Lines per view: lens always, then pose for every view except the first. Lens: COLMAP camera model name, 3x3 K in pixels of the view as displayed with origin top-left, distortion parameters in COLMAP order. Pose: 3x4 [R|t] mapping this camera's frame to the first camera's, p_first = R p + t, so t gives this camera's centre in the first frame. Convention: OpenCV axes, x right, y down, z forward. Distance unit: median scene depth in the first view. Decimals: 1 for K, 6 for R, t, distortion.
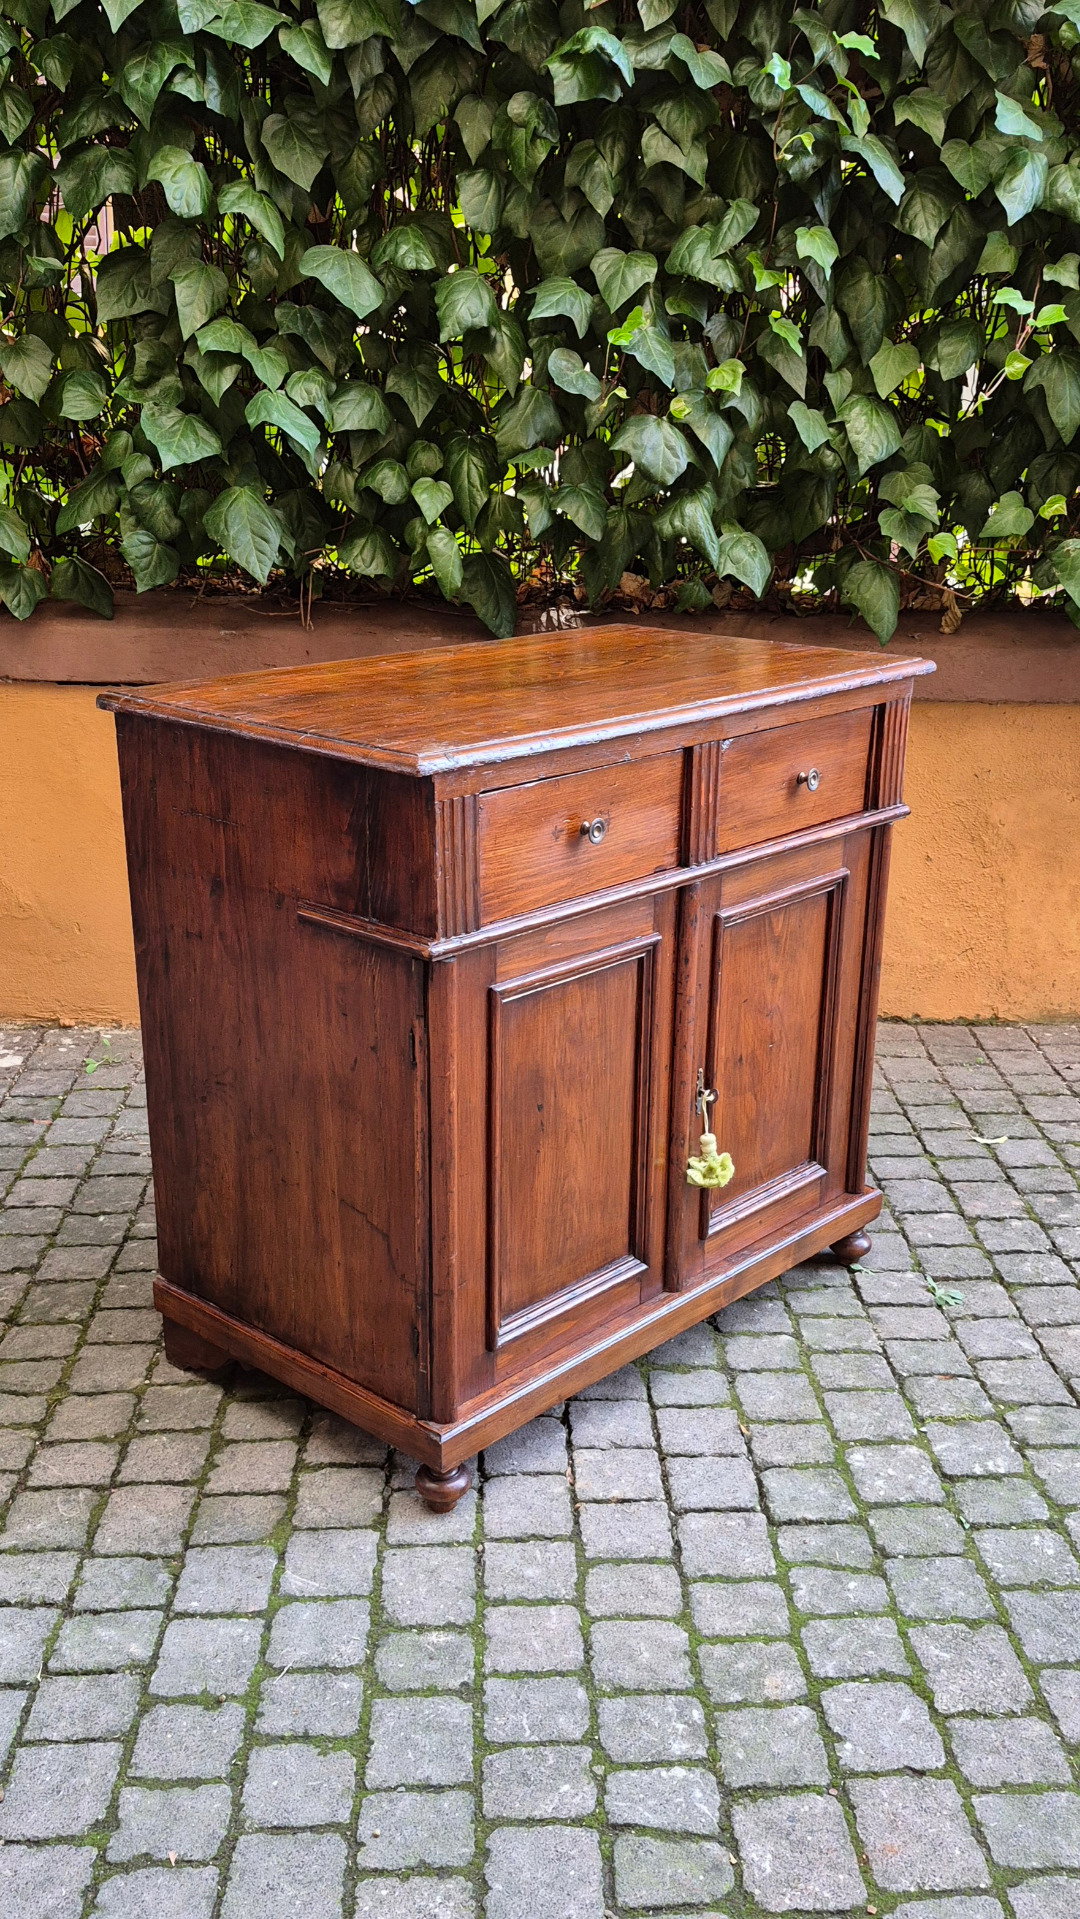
lens RADIAL K [[1648.7, 0, 515.4], [0, 1648.7, 1047.2], [0, 0, 1]] dist [0.115020, -0.165054]
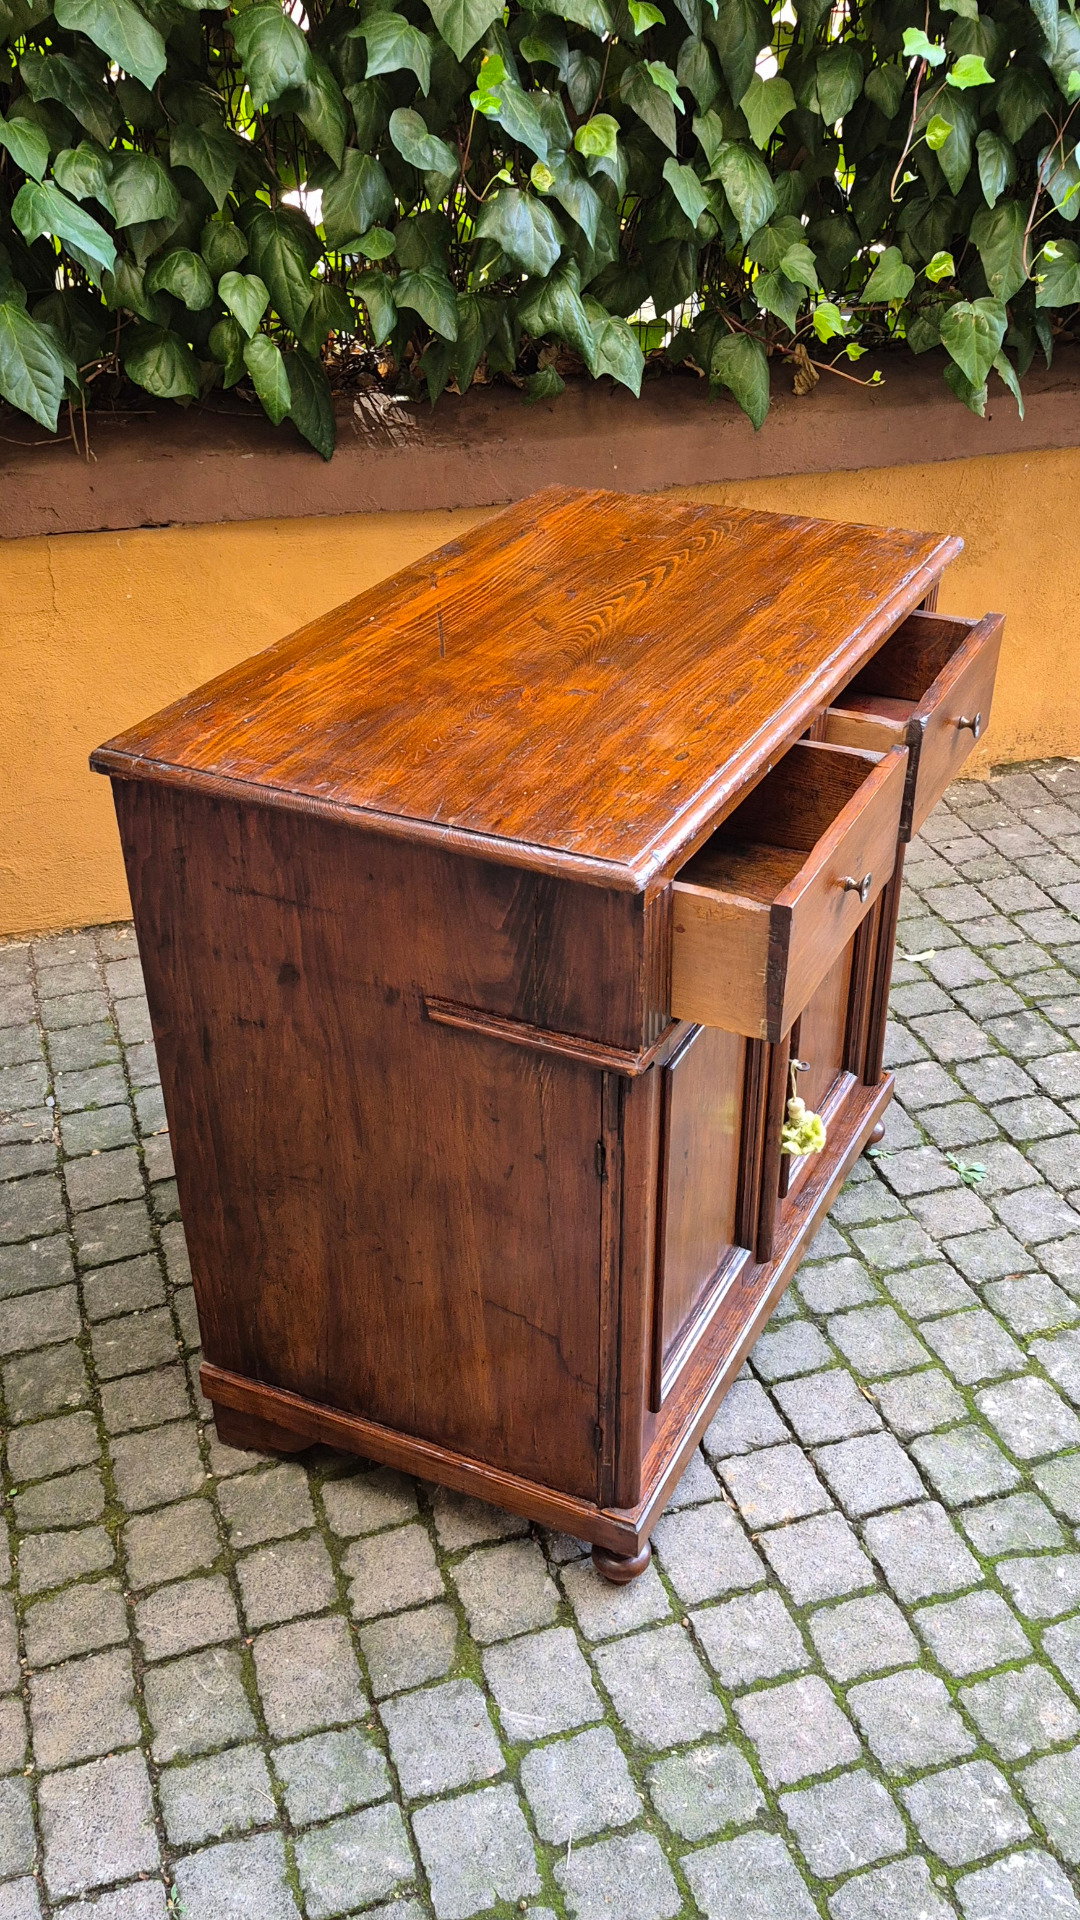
lens RADIAL K [[1673.4, 0, 553.3], [0, 1673.4, 1005.6], [0, 0, 1]] dist [0.110451, -0.157798]
pose [[0.954668, -0.172486, 0.242608, -0.225538], [0.119158, 0.968300, 0.219537, -0.216037], [-0.272784, -0.180677, 0.944958, 0.155459]]
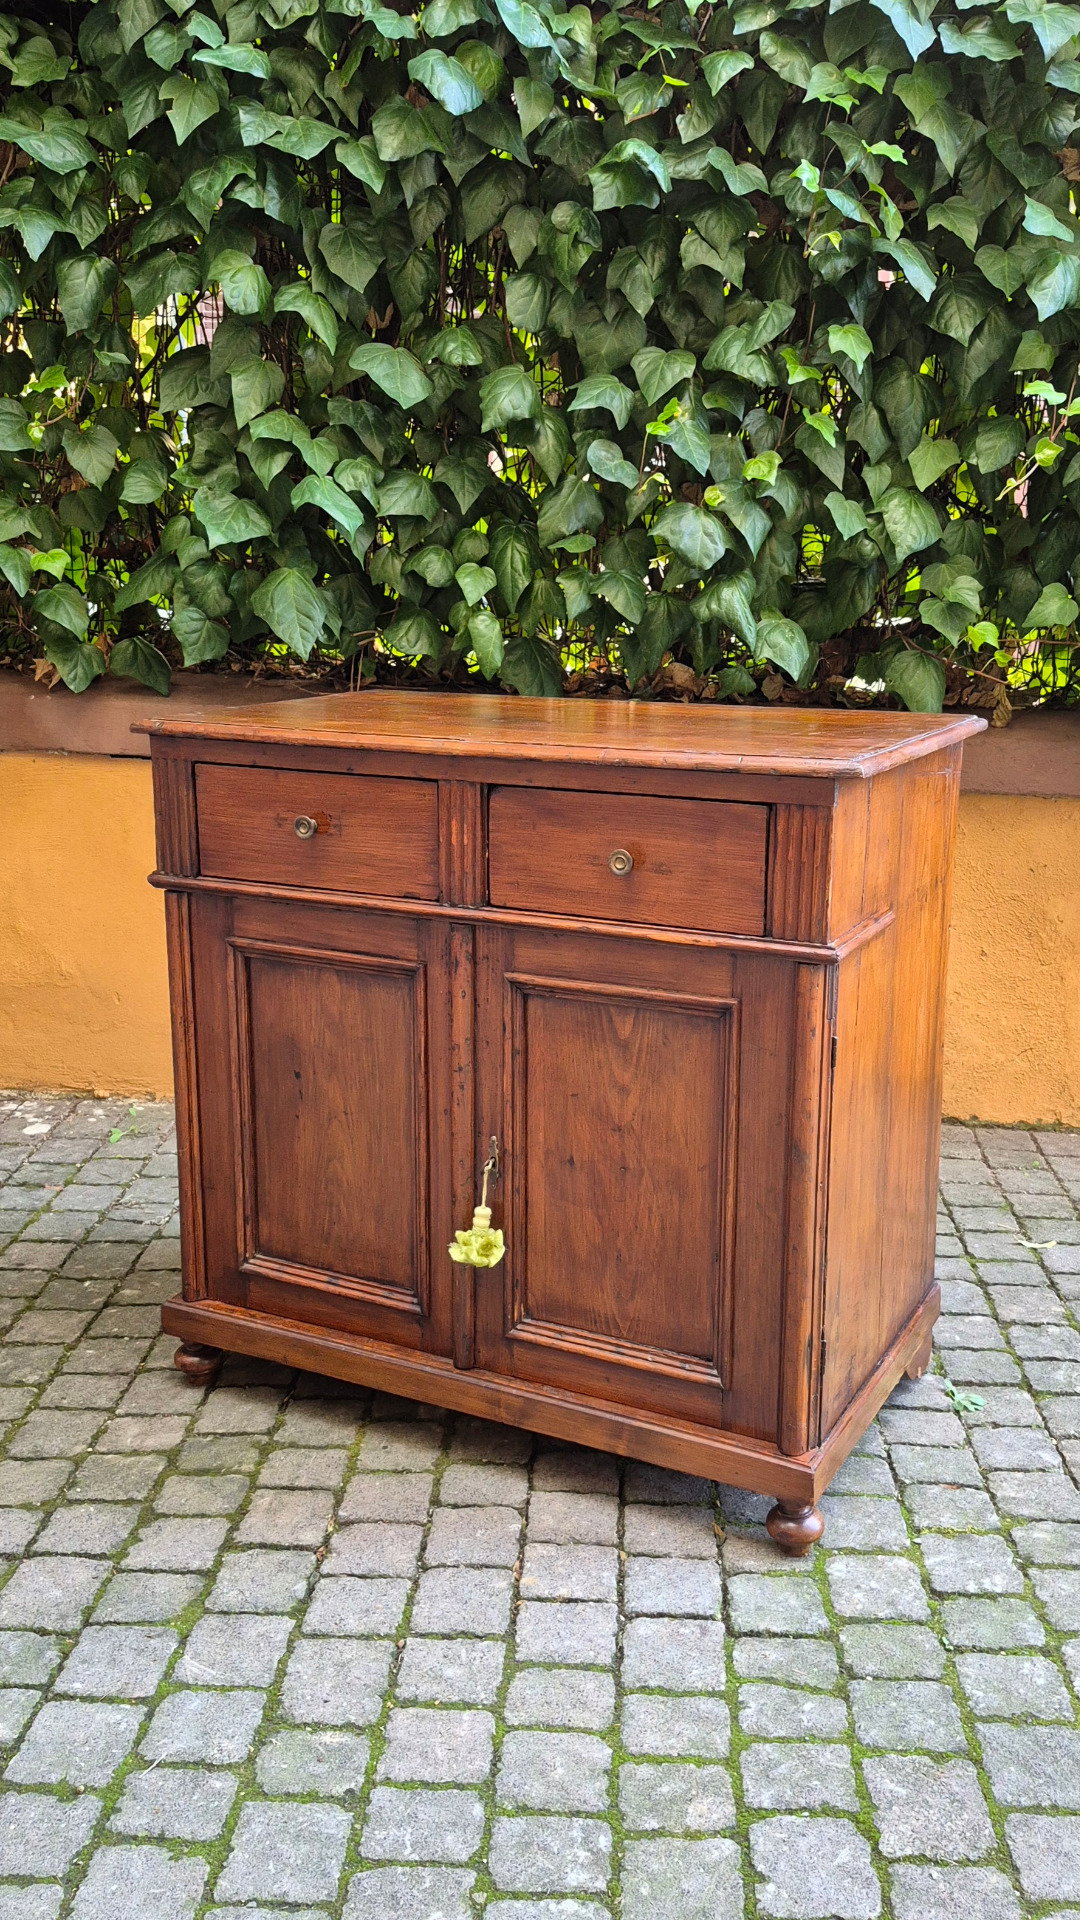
lens RADIAL K [[1639.4, 0, 548.0], [0, 1639.4, 959.5], [0, 0, 1]] dist [0.110585, -0.167956]
pose [[0.997395, 0.029306, -0.065916, 0.091206], [-0.037966, 0.990224, -0.134220, 0.044176], [0.061338, 0.136373, 0.988757, 0.052327]]
